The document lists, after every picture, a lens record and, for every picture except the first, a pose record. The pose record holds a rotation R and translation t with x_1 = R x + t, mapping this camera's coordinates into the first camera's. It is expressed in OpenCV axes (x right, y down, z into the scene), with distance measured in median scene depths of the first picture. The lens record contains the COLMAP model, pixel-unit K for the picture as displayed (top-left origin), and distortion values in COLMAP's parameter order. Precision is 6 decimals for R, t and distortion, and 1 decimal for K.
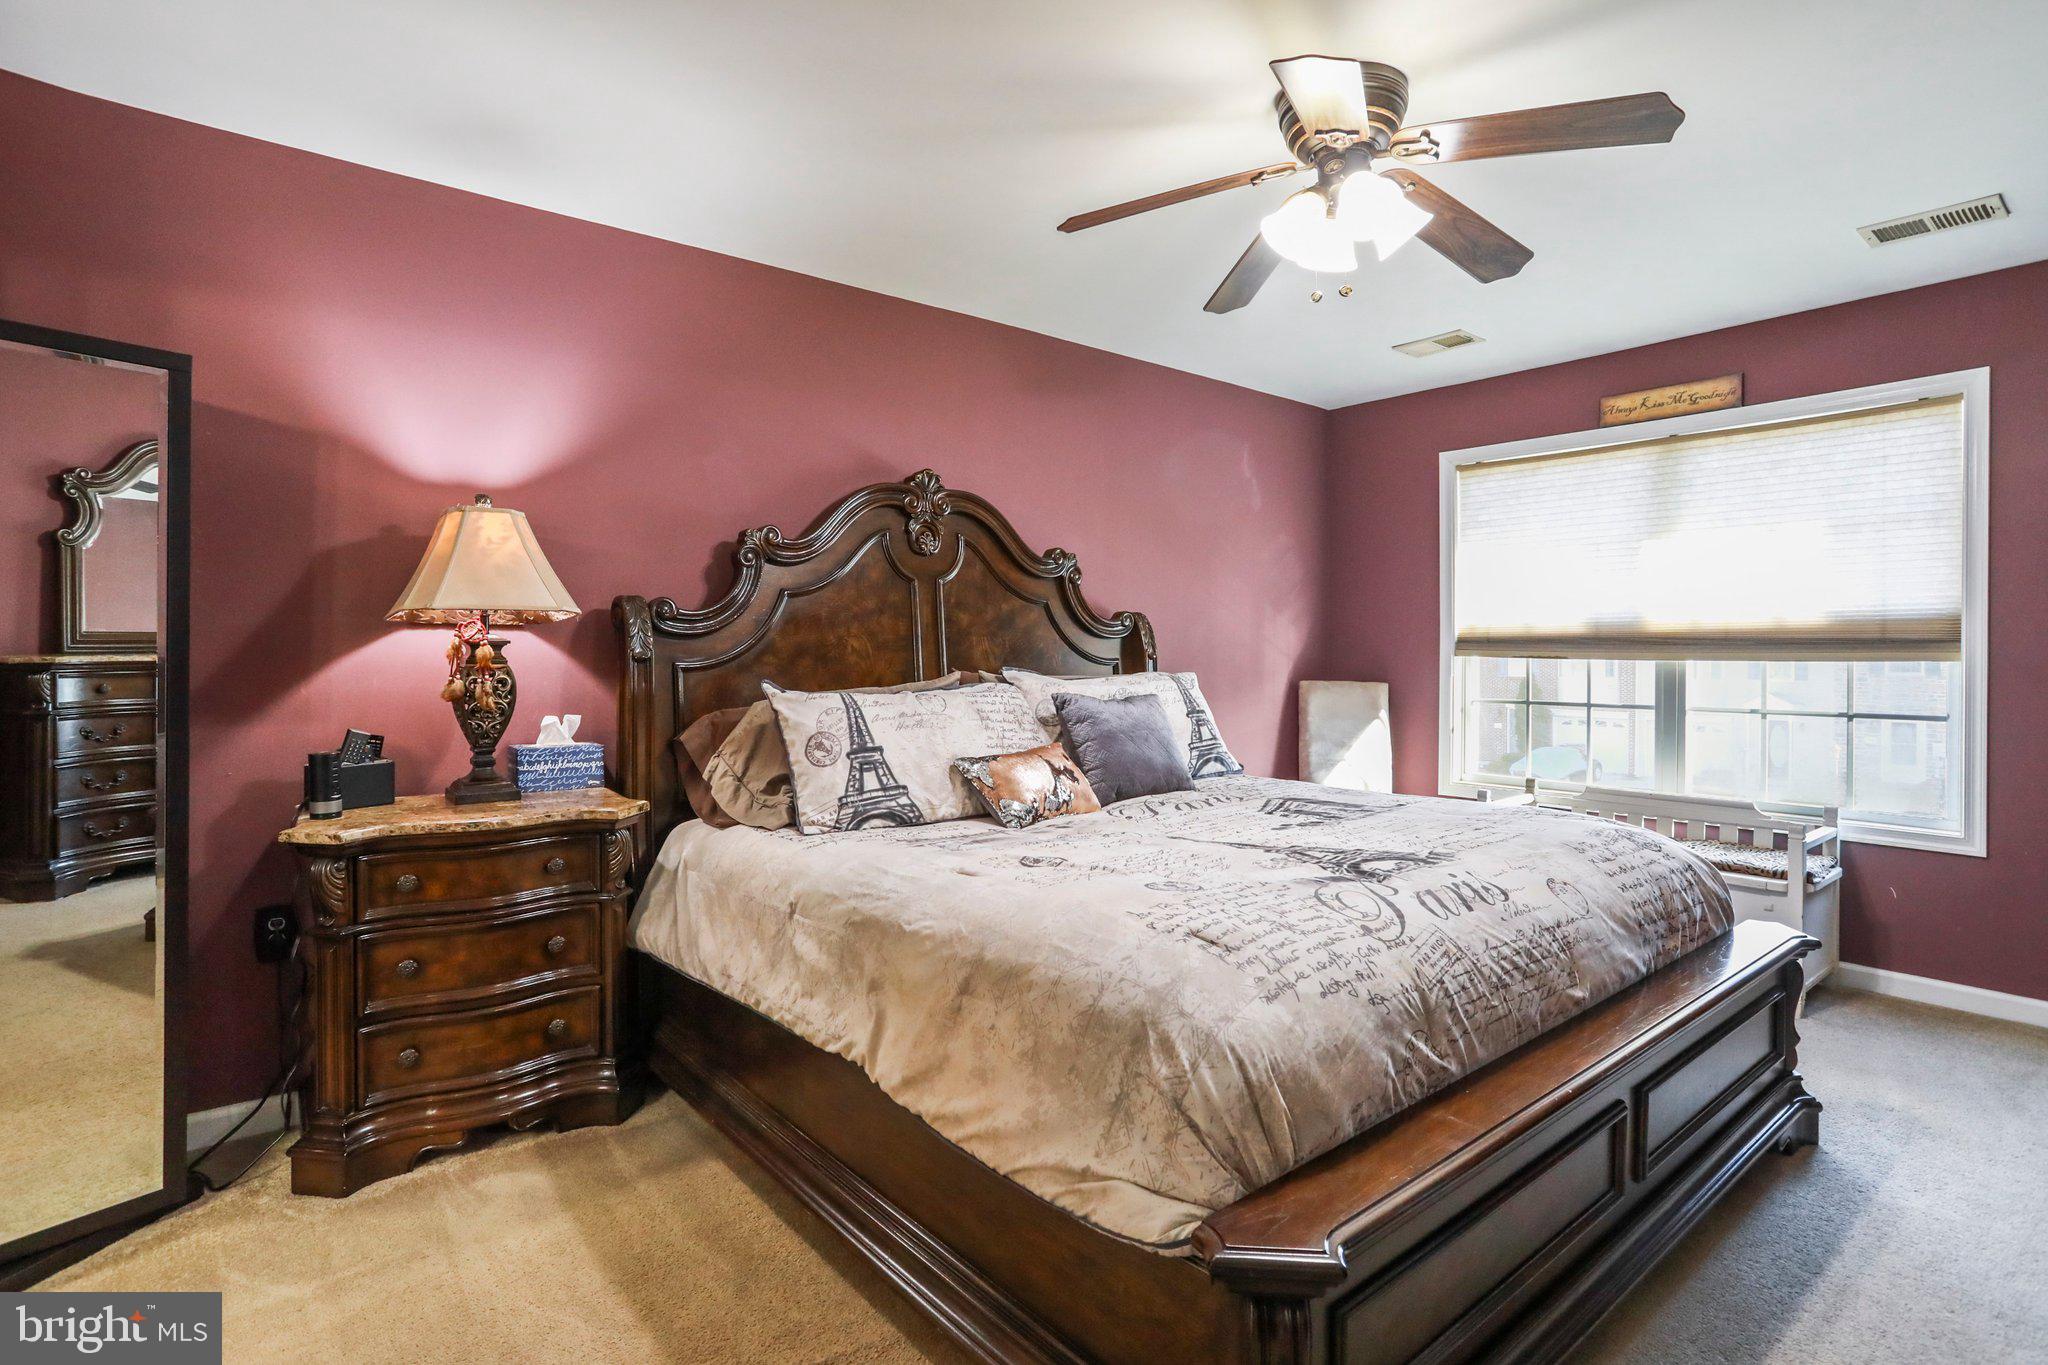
lens RADIAL K [[1023.0, 0, 1026.4], [0, 1023.0, 649.2], [0, 0, 1]] dist [-0.001116, -0.000111]
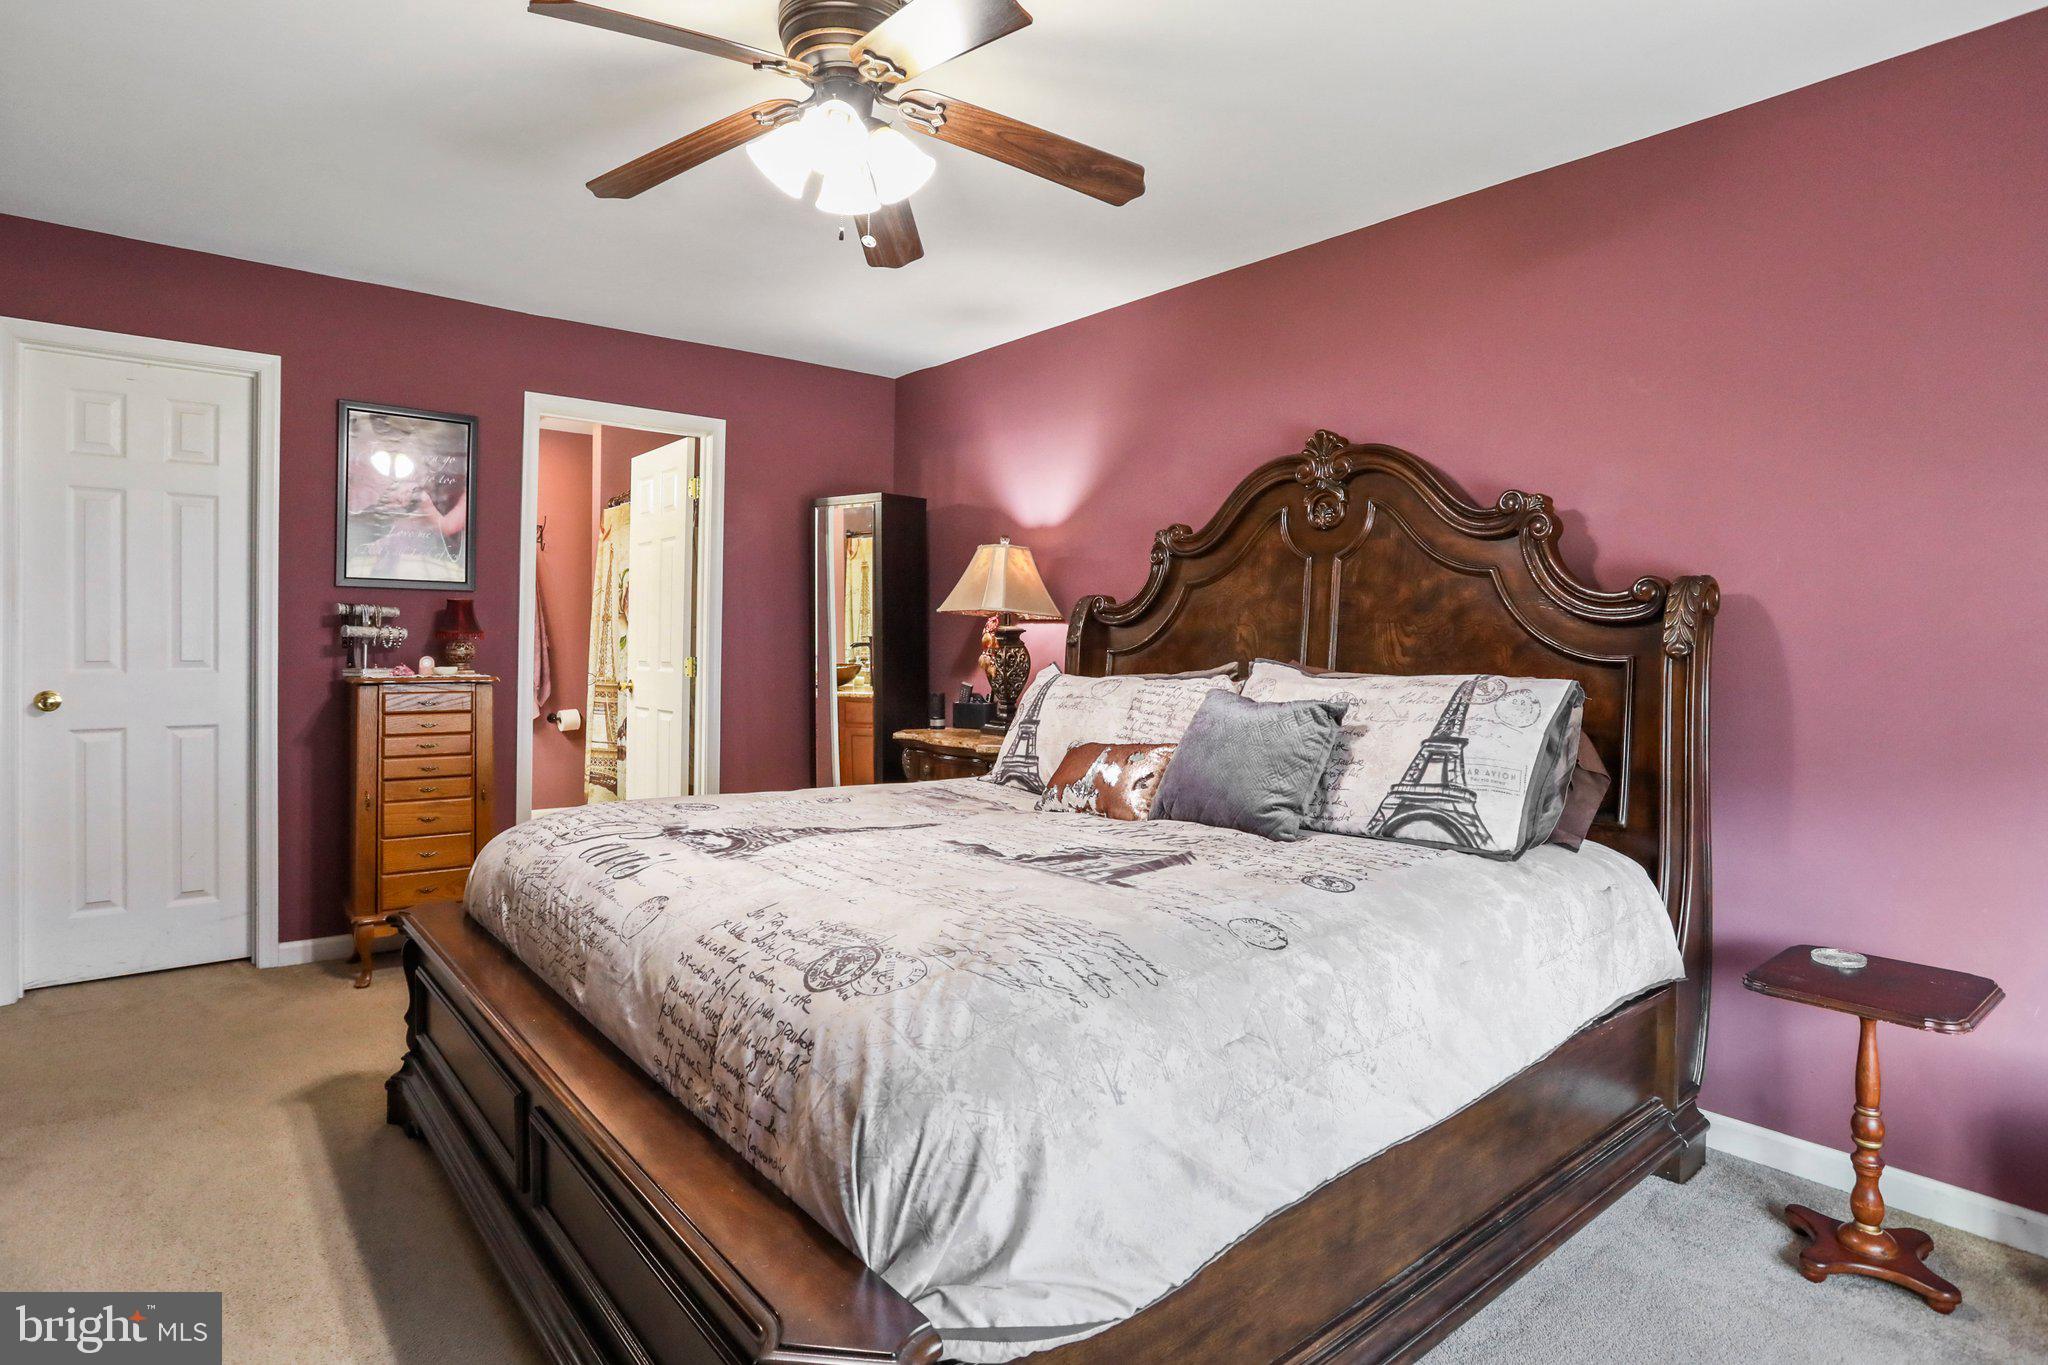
lens RADIAL K [[1069.6, 0, 1024.0], [0, 1069.6, 682.5], [0, 0, 1]] dist [-0.065617, -0.000039]
pose [[0.000780, 0.039109, -0.999235, 0.827527], [-0.010581, 0.999179, 0.039098, 0.004706], [0.999944, 0.010542, 0.001193, 0.774654]]
